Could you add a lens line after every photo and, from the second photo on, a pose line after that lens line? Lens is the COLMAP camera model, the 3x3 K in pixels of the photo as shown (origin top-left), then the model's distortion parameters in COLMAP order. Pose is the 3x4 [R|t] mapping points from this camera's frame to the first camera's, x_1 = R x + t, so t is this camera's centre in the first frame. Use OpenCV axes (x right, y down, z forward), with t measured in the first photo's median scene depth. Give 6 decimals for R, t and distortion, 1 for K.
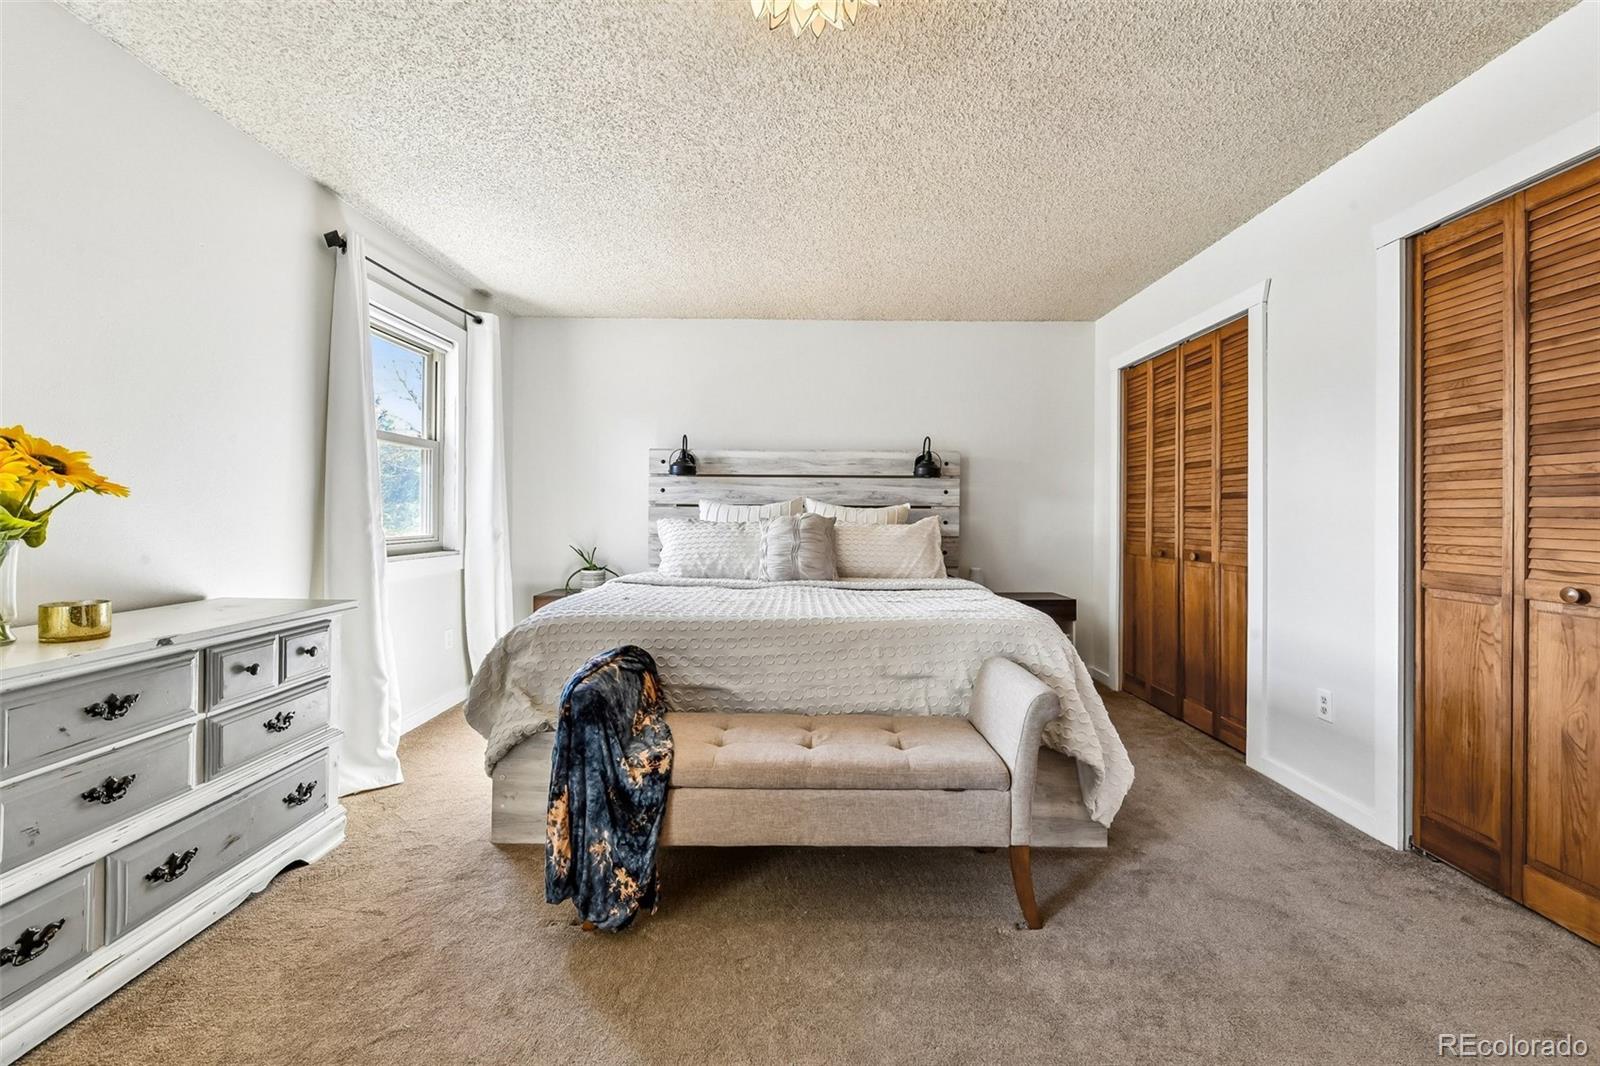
lens RADIAL K [[648.9, 0, 809.3], [0, 648.9, 508.2], [0, 0, 1]] dist [-0.012301, -0.000775]
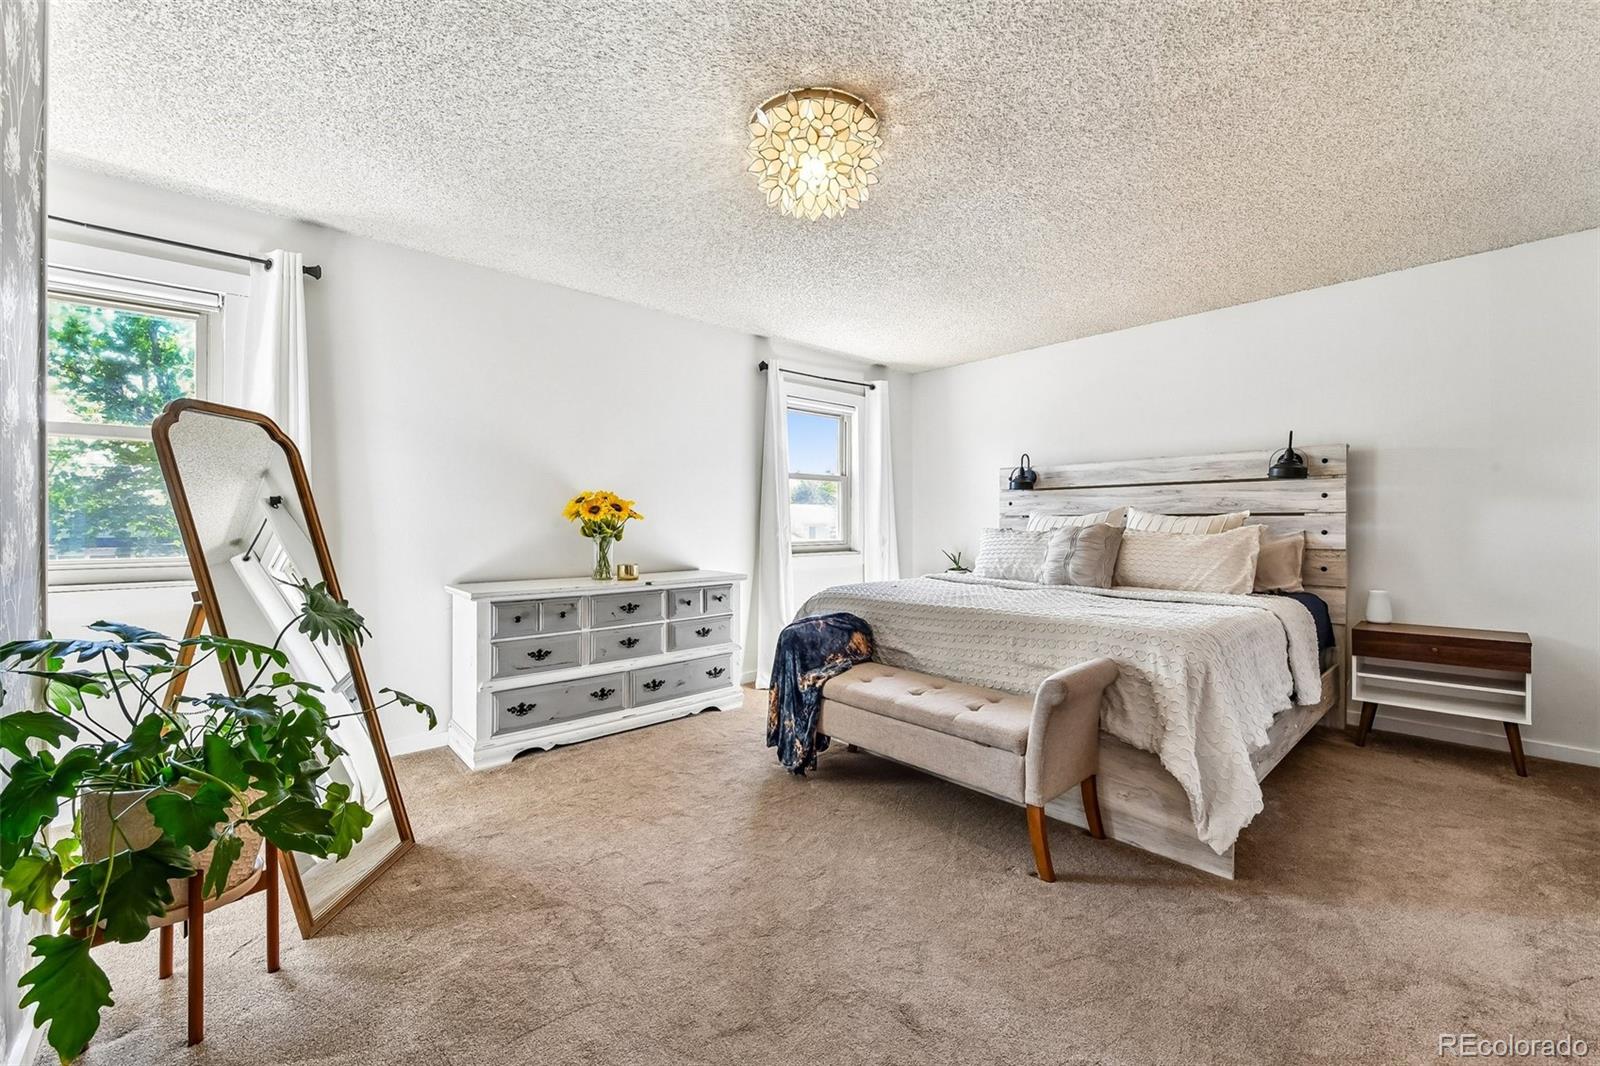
lens RADIAL K [[648.9, 0, 806.1], [0, 648.9, 528.6], [0, 0, 1]] dist [-0.012301, -0.000775]
pose [[0.656657, -0.003305, -0.754182, 0.856520], [0.014764, 0.999855, 0.008473, 0.001690], [0.754045, -0.016699, 0.656611, -0.065819]]
